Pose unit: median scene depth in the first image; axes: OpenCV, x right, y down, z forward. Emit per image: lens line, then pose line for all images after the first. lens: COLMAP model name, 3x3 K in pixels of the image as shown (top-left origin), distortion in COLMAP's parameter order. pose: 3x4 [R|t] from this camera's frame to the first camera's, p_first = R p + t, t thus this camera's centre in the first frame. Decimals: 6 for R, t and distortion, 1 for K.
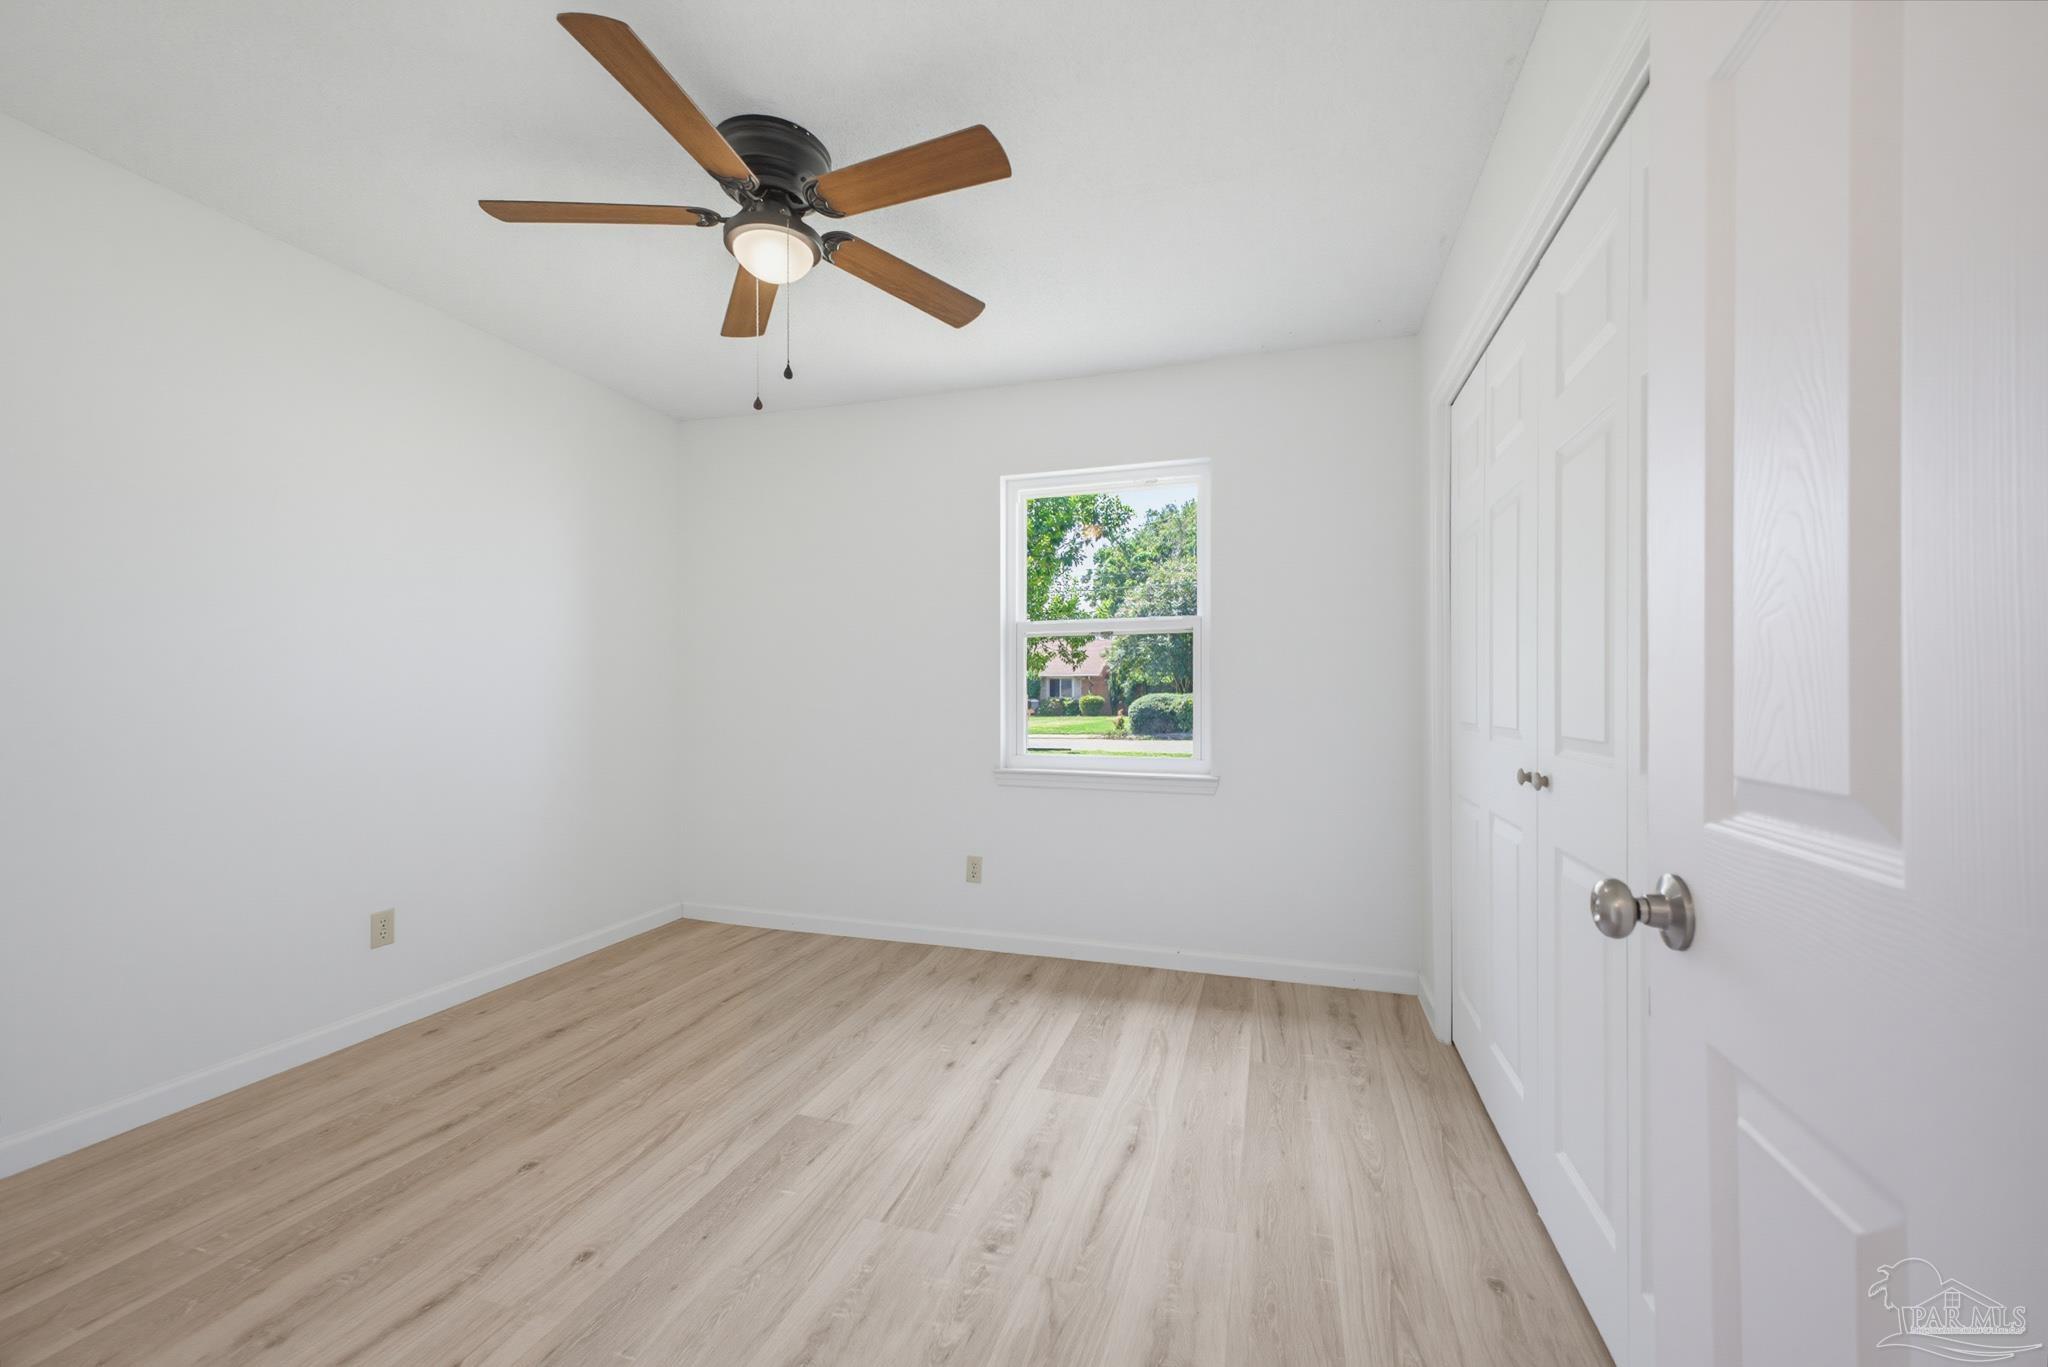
lens RADIAL K [[810.0, 0, 1021.3], [0, 810.0, 685.1], [0, 0, 1]] dist [0.009995, -0.000093]
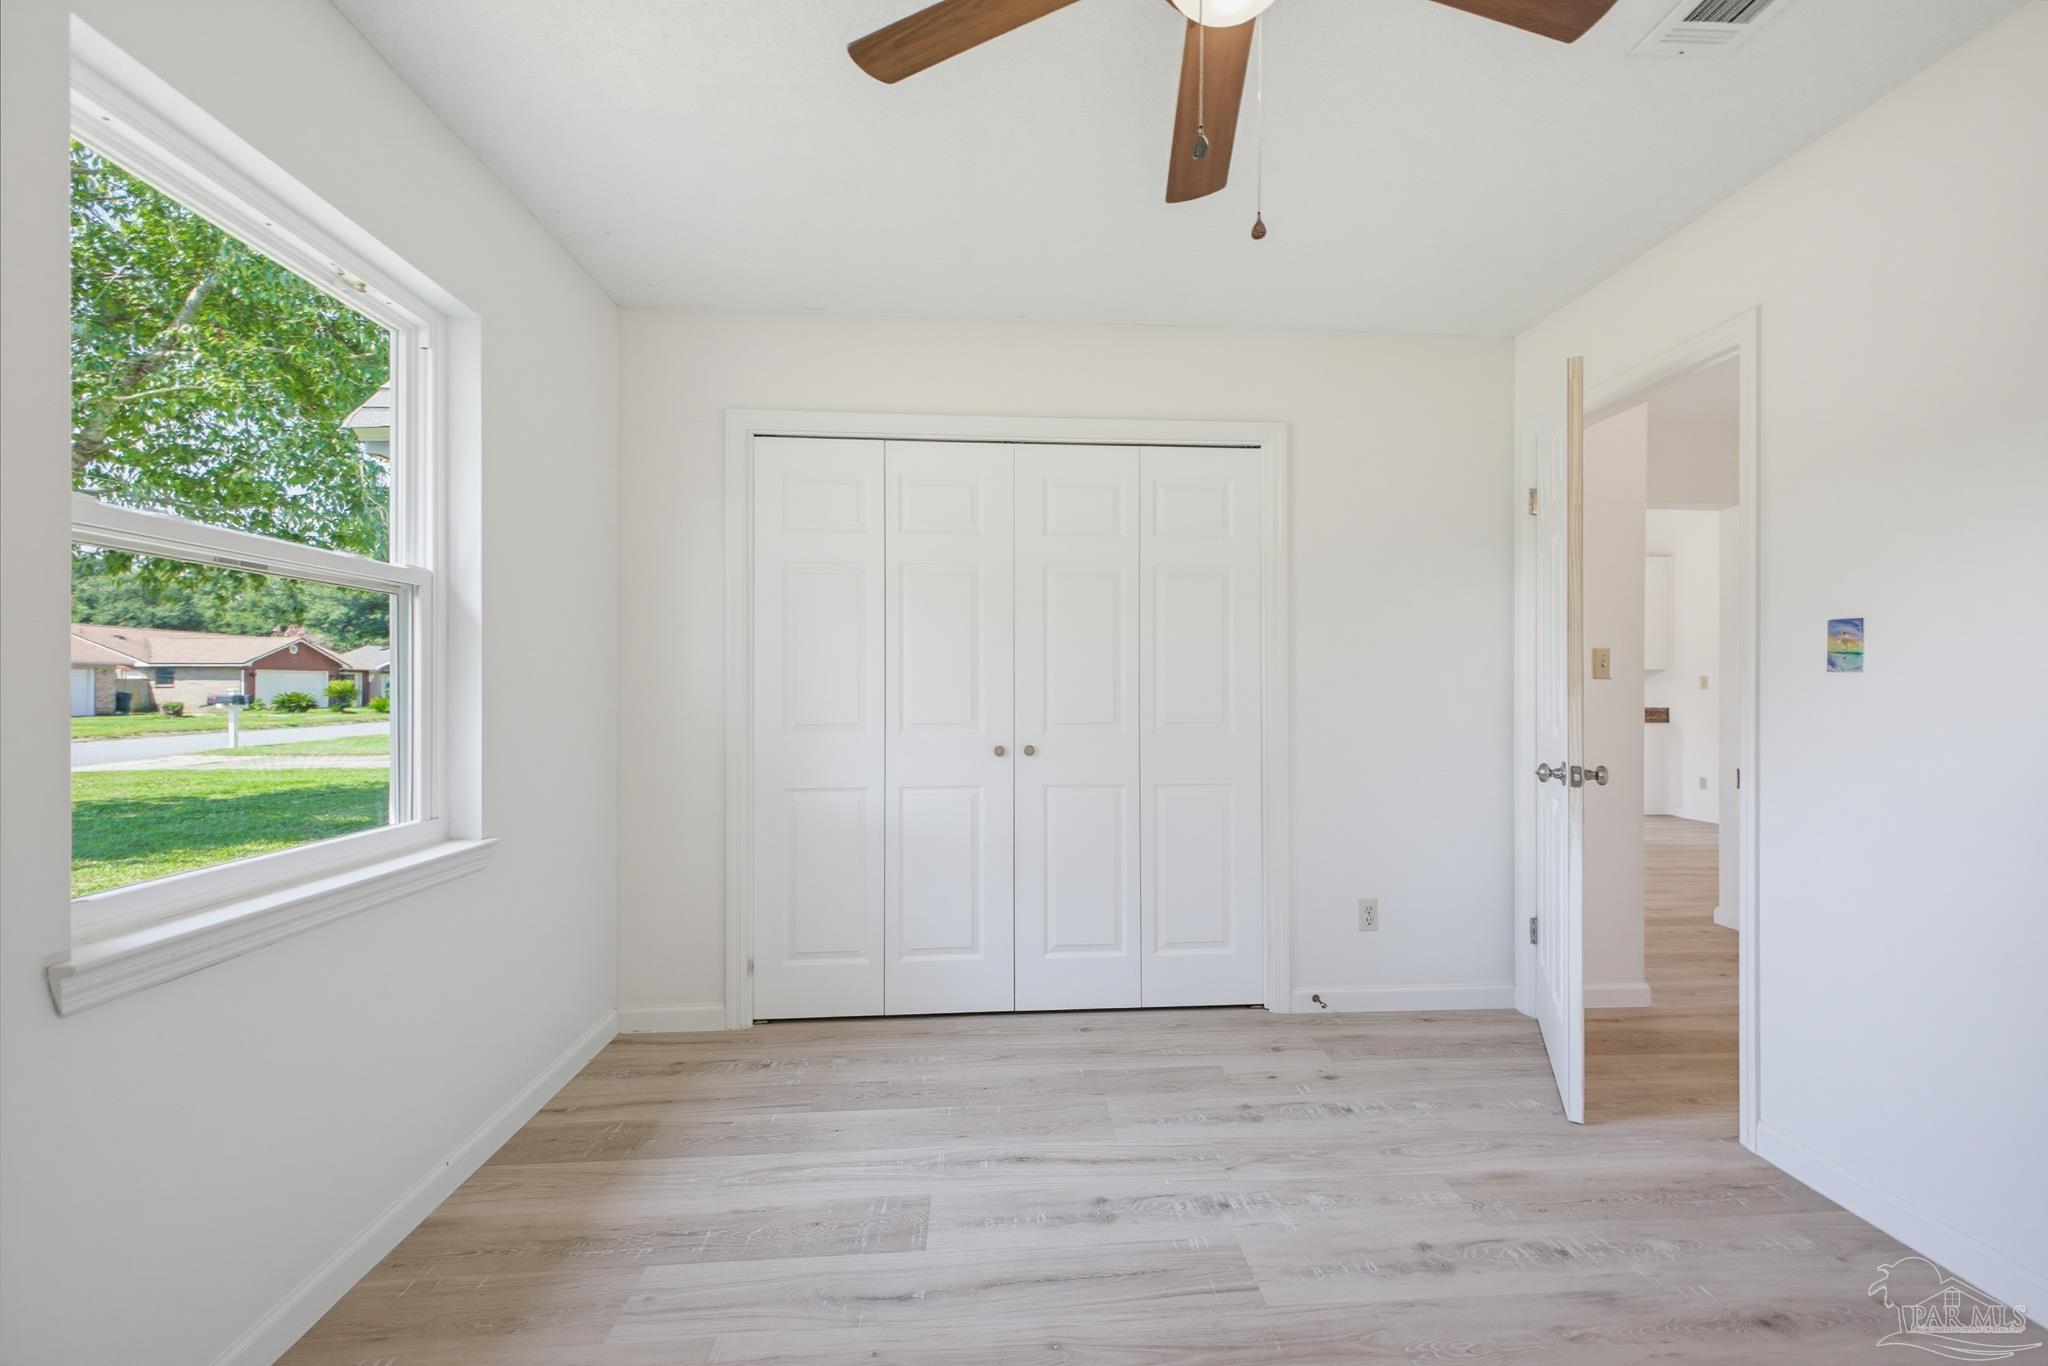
lens RADIAL K [[810.0, 0, 1027.3], [0, 810.0, 692.1], [0, 0, 1]] dist [0.009995, -0.000093]
pose [[-0.364111, -0.001692, 0.931354, -0.649745], [-0.008150, 0.999966, -0.001369, -0.006745], [-0.931320, -0.008090, -0.364113, 1.105219]]
